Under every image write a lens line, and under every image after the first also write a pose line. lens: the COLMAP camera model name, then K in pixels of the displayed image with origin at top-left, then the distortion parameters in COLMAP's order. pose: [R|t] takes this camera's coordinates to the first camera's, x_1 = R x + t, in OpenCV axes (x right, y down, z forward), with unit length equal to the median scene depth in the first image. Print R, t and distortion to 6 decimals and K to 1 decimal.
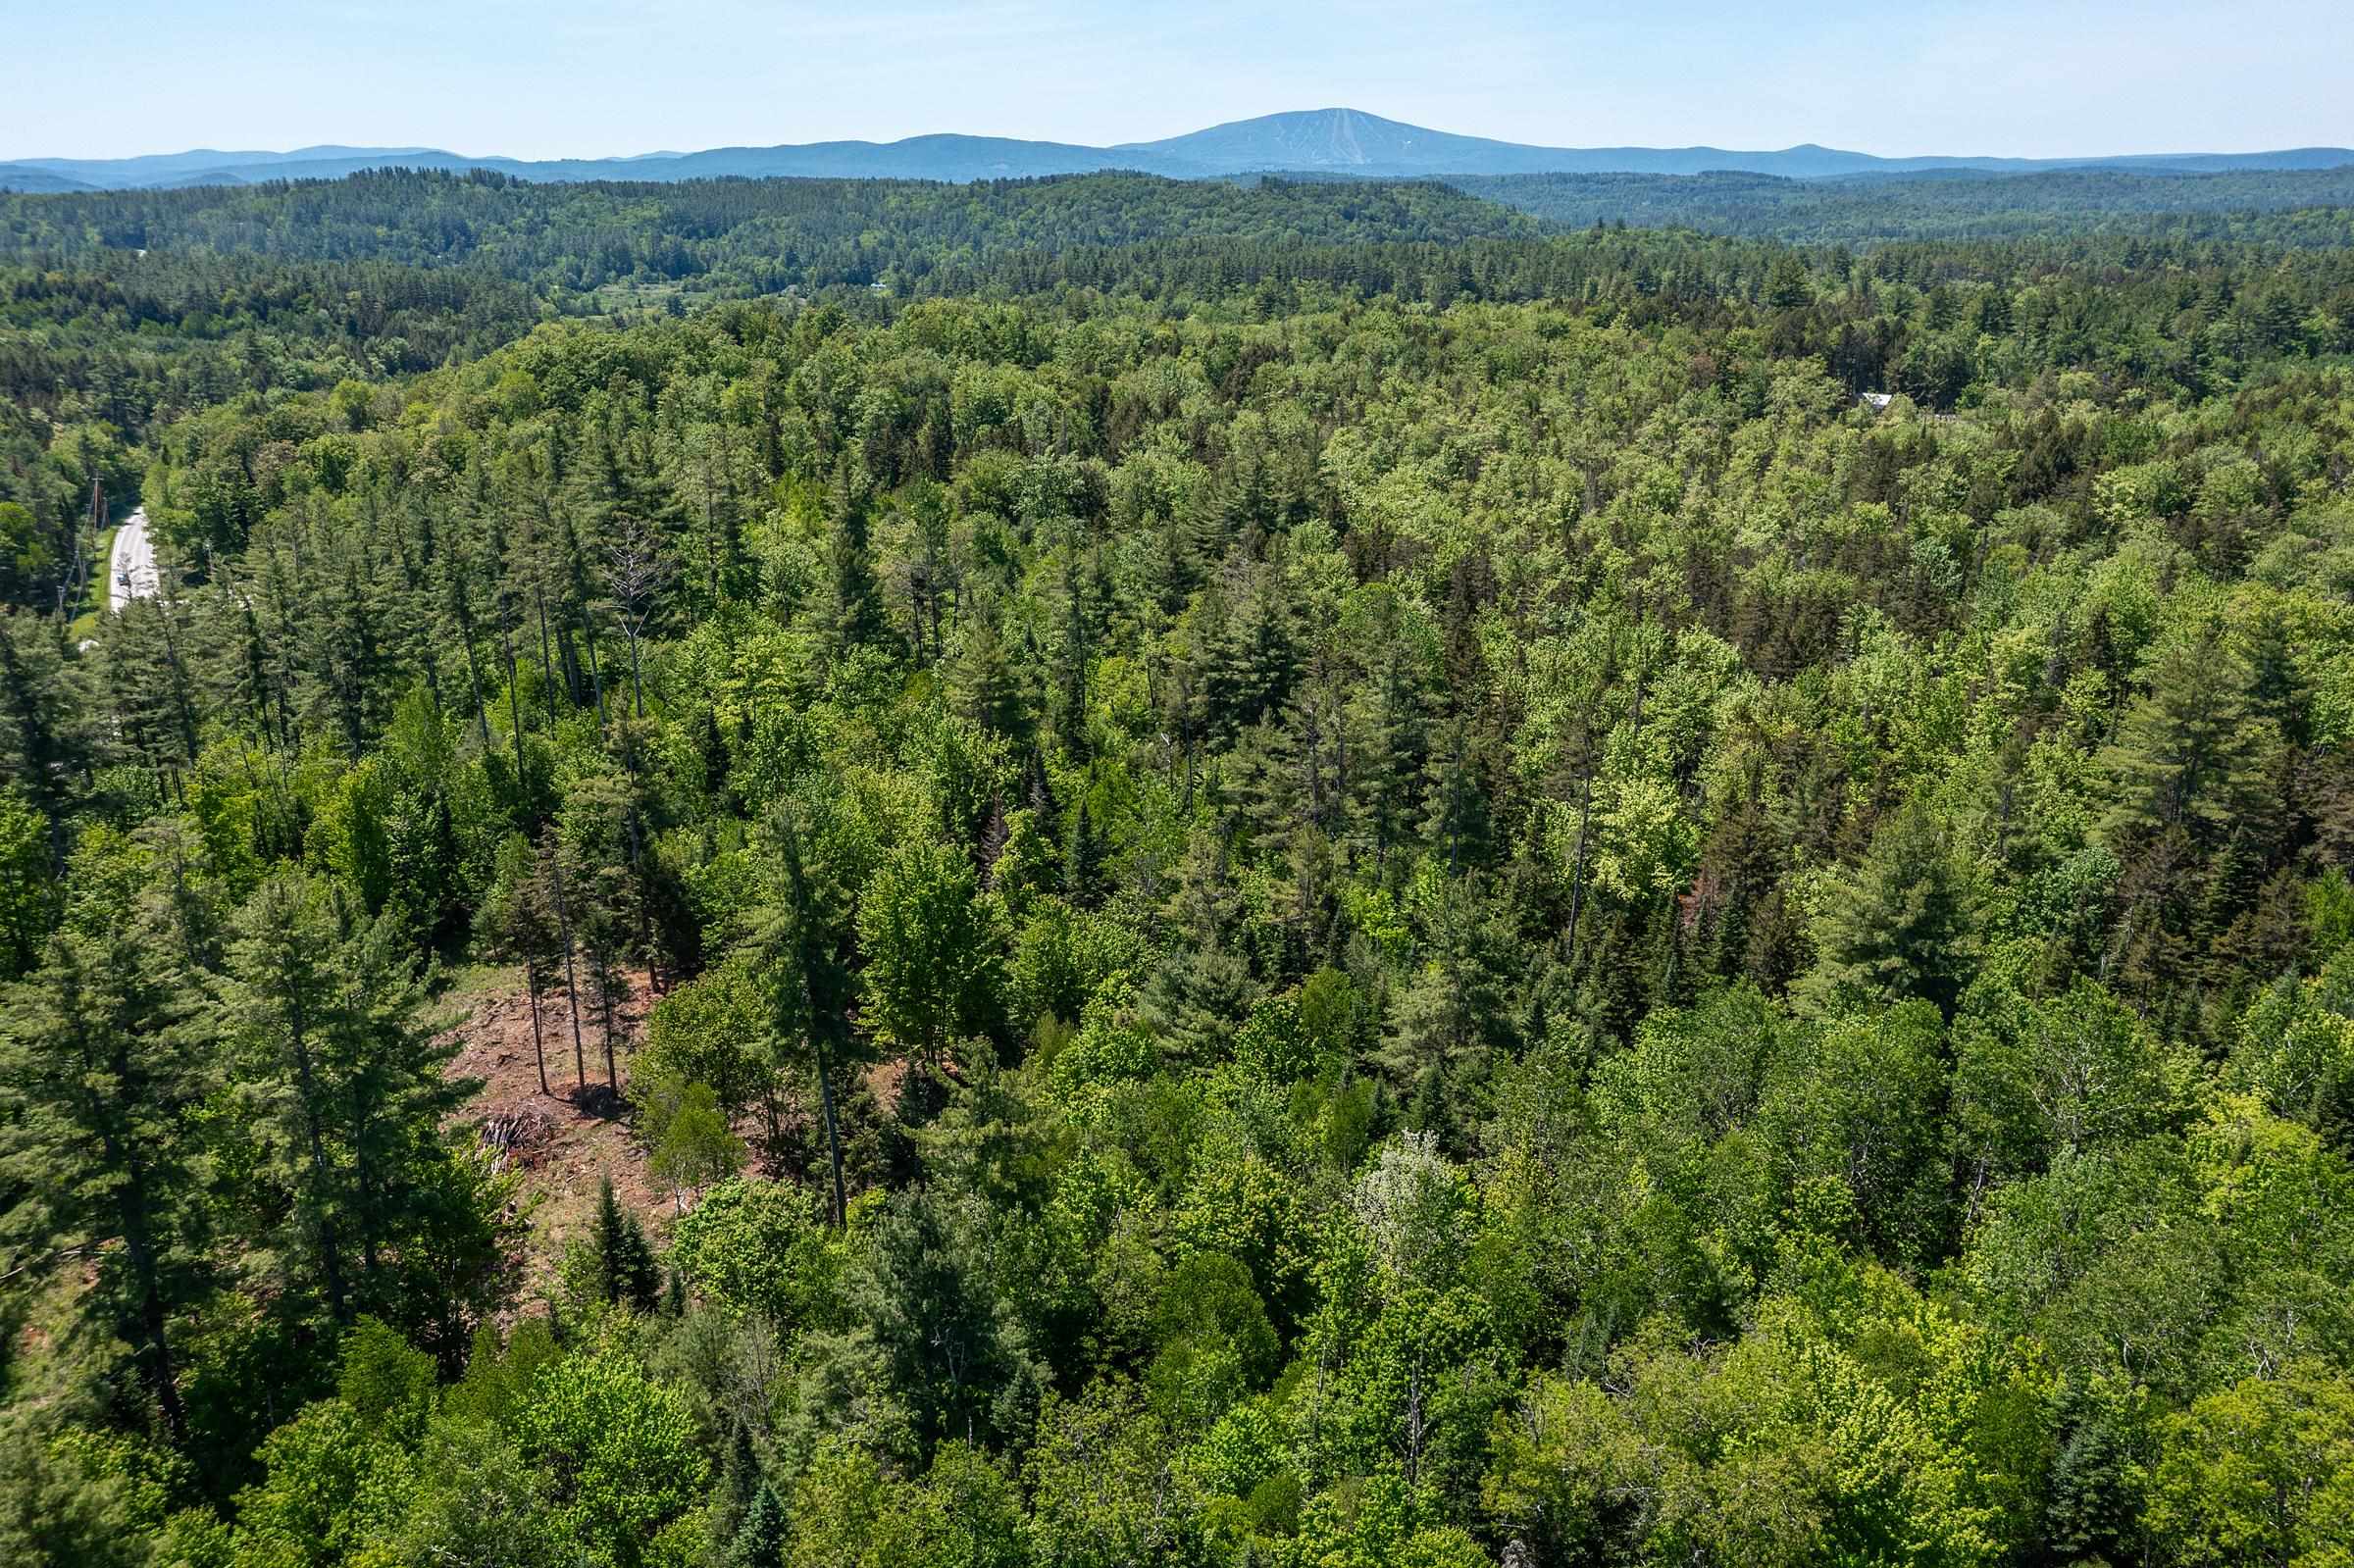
lens RADIAL K [[1892.9, 0, 1177.0], [0, 1892.9, 784.0], [0, 0, 1]] dist [0.000275, 0.010439]
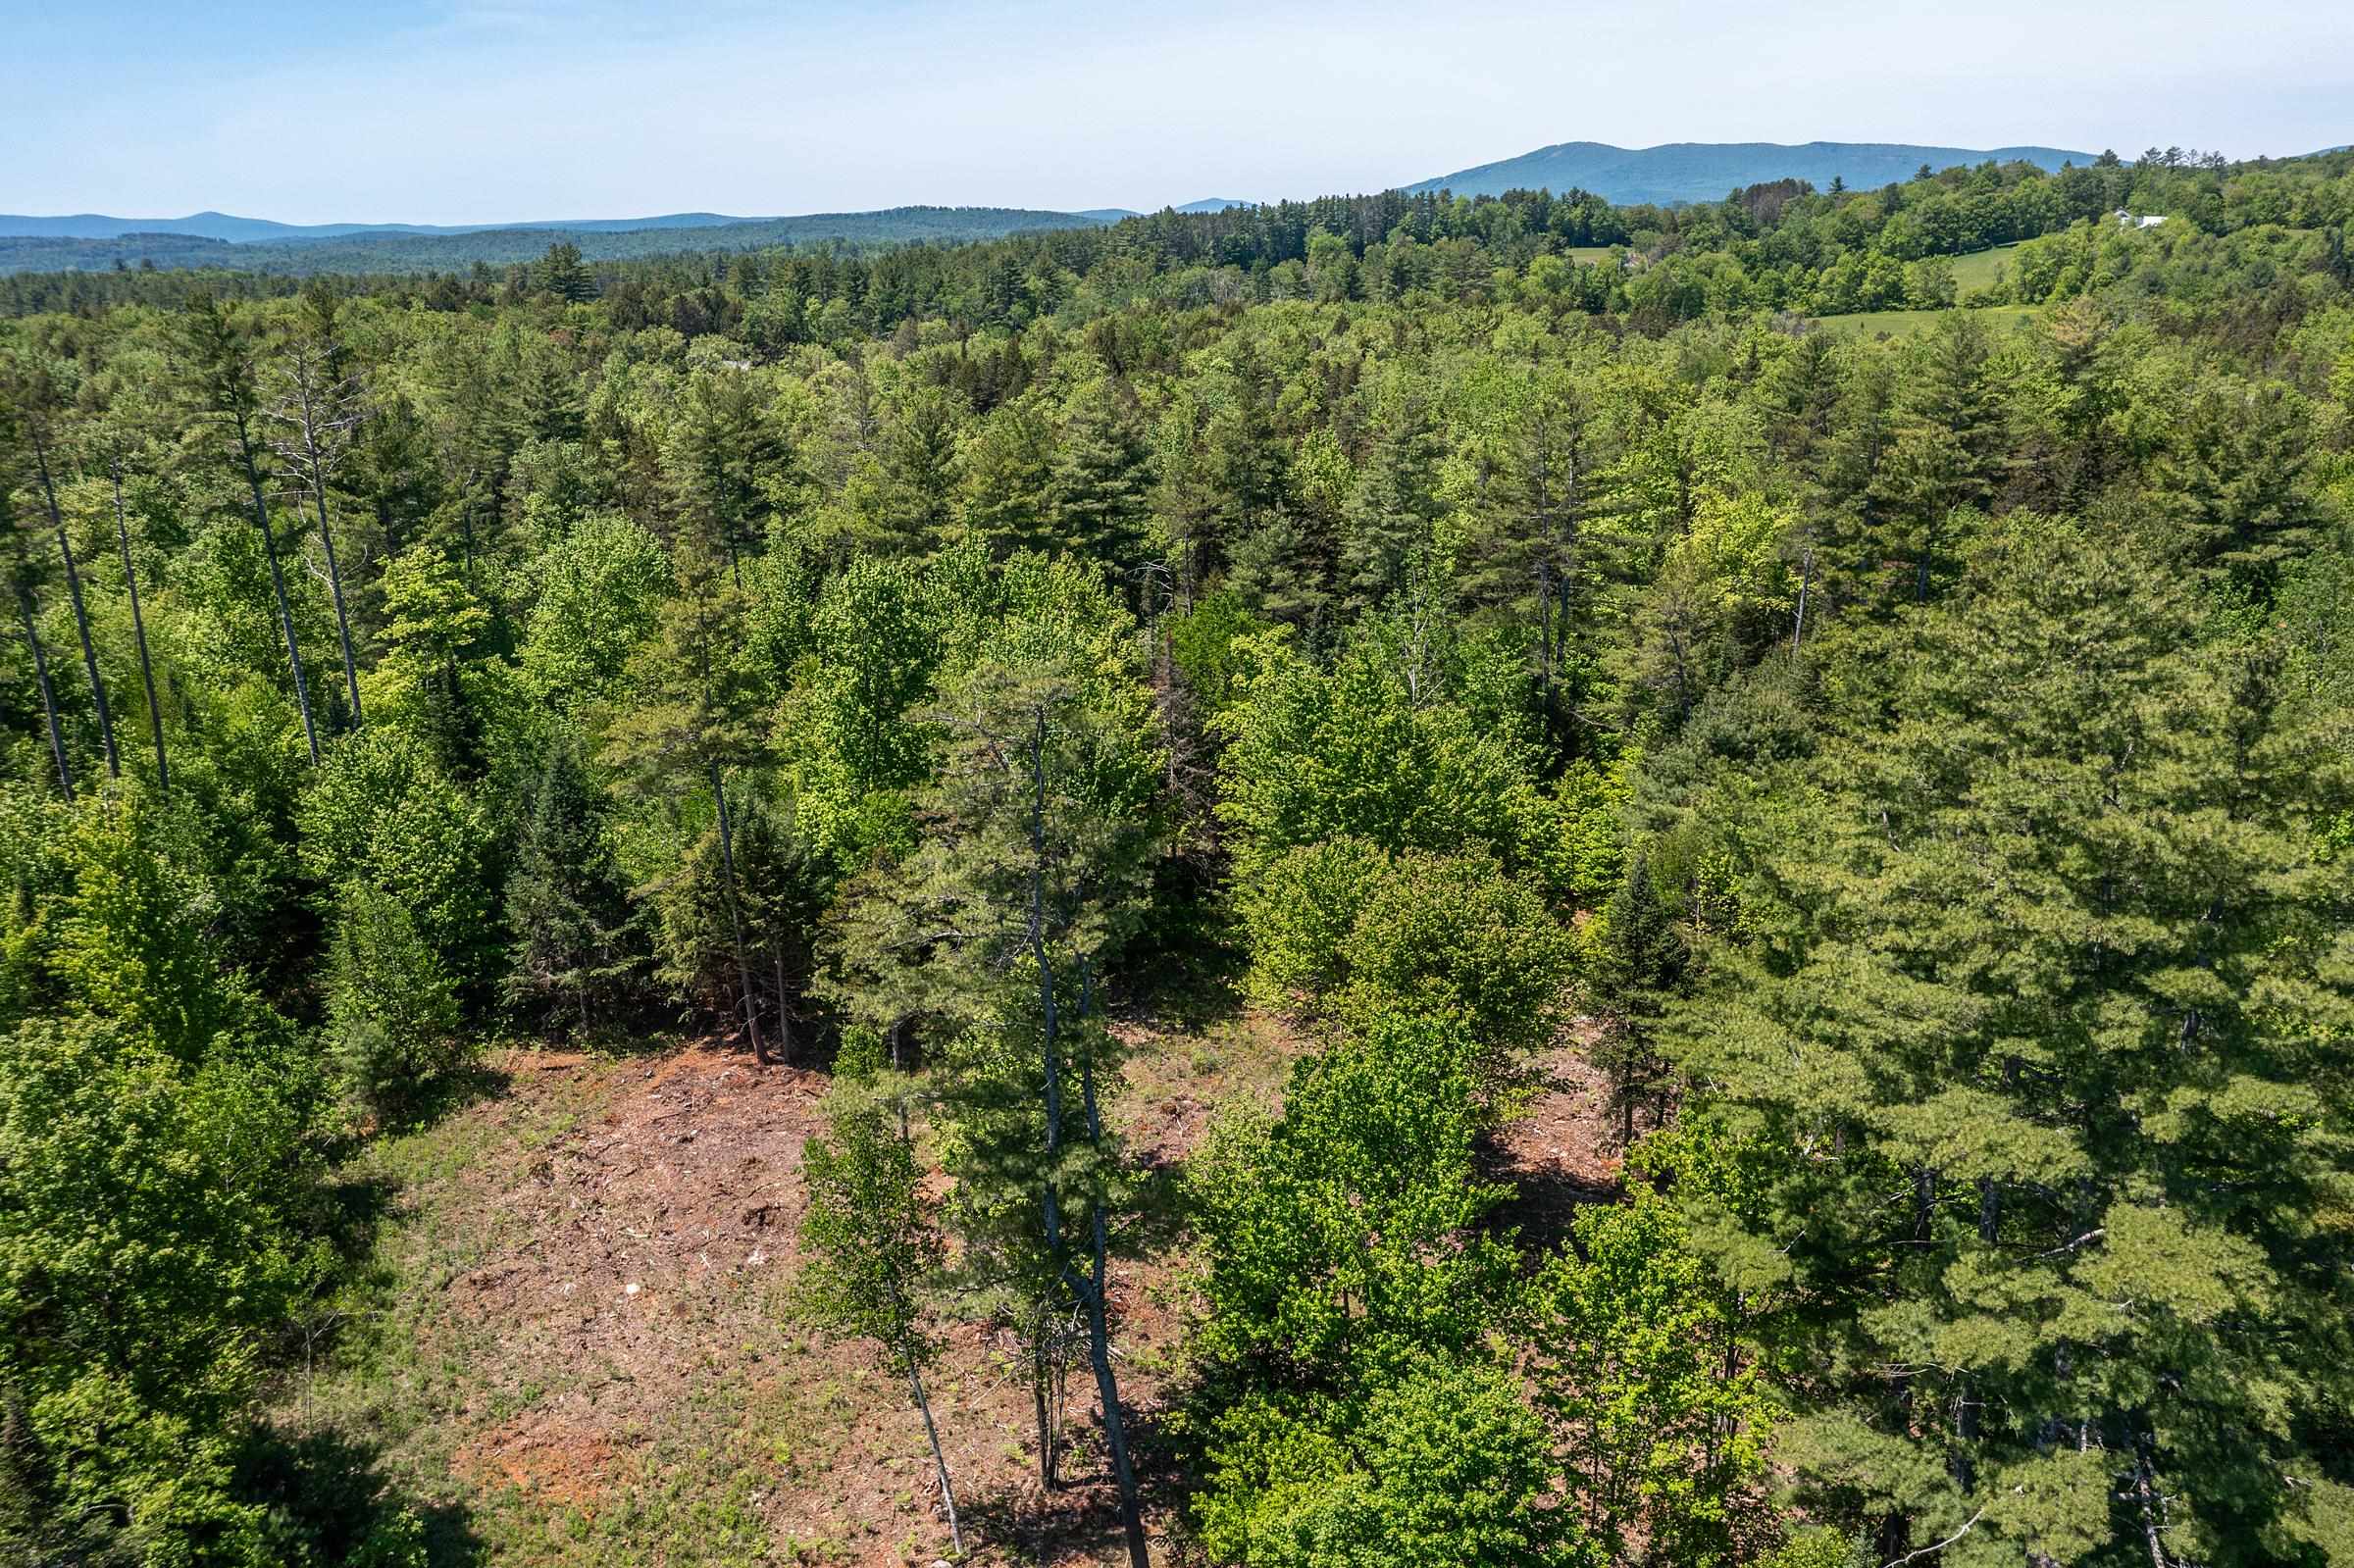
lens RADIAL K [[1867.2, 0, 1177.0], [0, 1867.2, 784.0], [0, 0, 1]] dist [-0.001834, 0.007141]
pose [[0.719415, -0.208516, 0.662543, -0.205107], [0.227947, 0.971922, 0.058370, 0.007936], [-0.656111, 0.109032, 0.746746, 0.176102]]
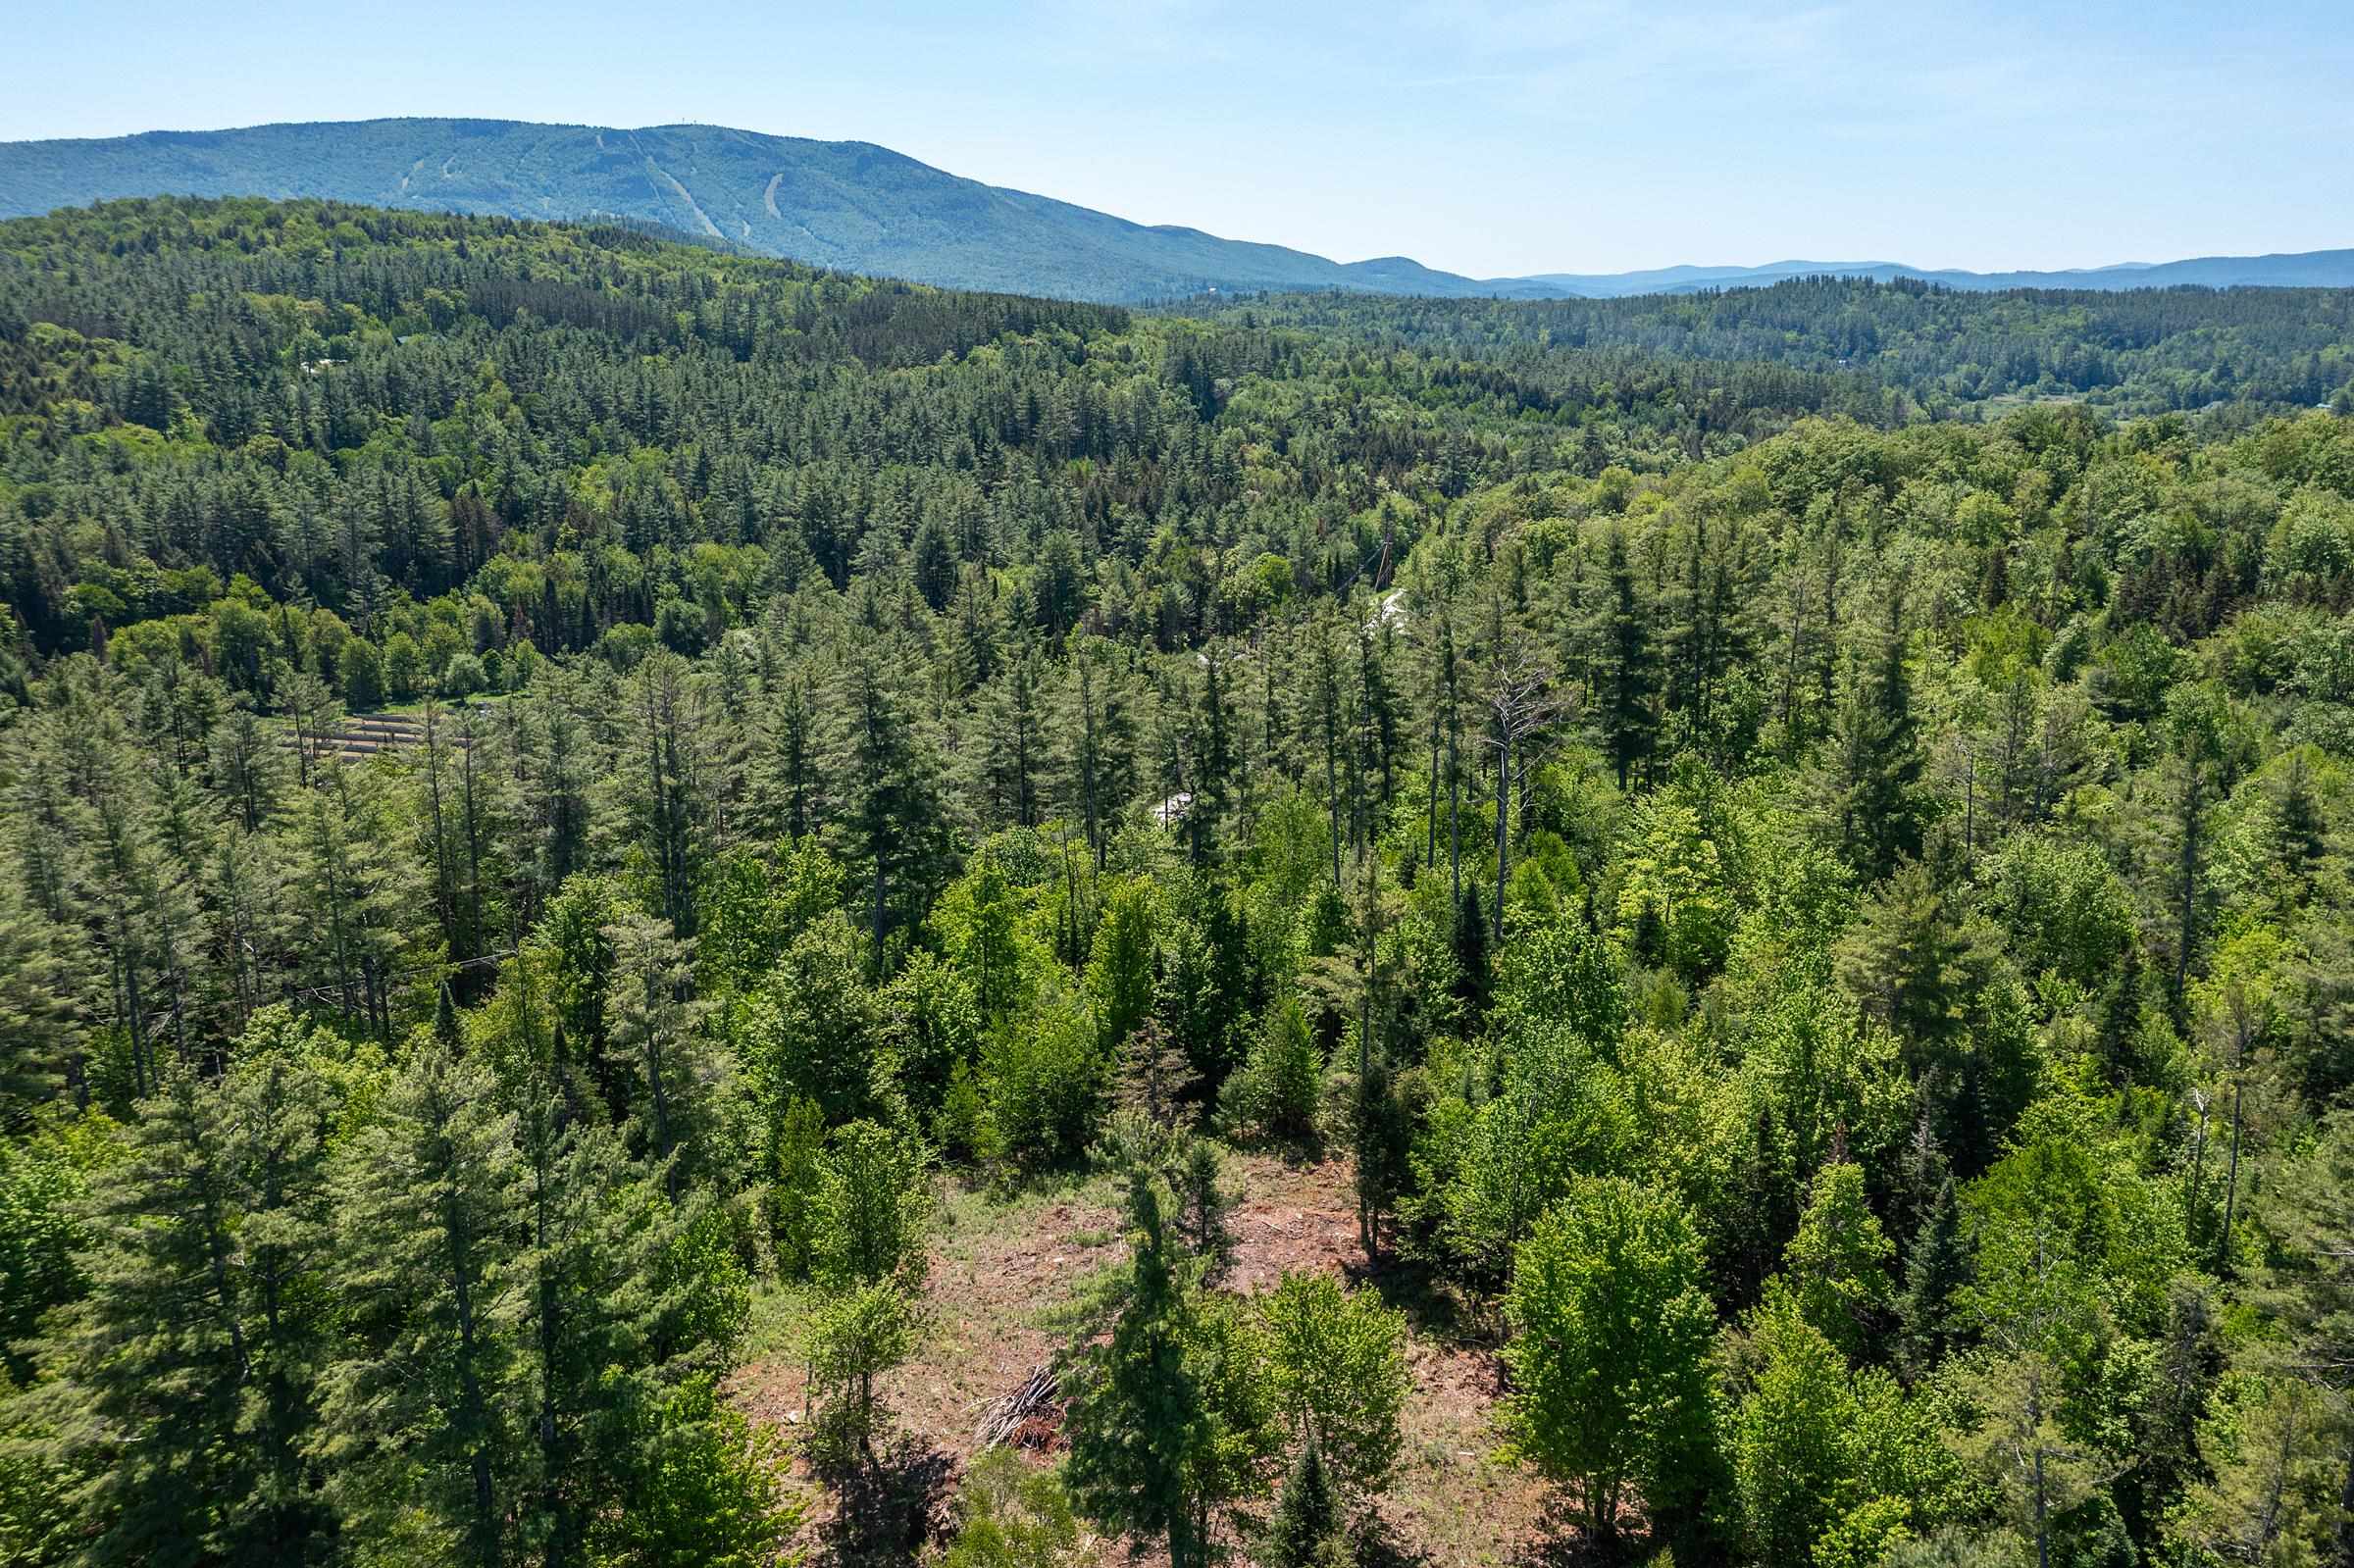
lens RADIAL K [[1871.9, 0, 1178.2], [0, 1871.9, 769.6], [0, 0, 1]] dist [-0.001836, 0.006410]
pose [[0.758933, 0.162875, -0.630469, 0.041867], [-0.199769, 0.979762, 0.012638, -0.027388], [0.619768, 0.116357, 0.776111, 0.127468]]
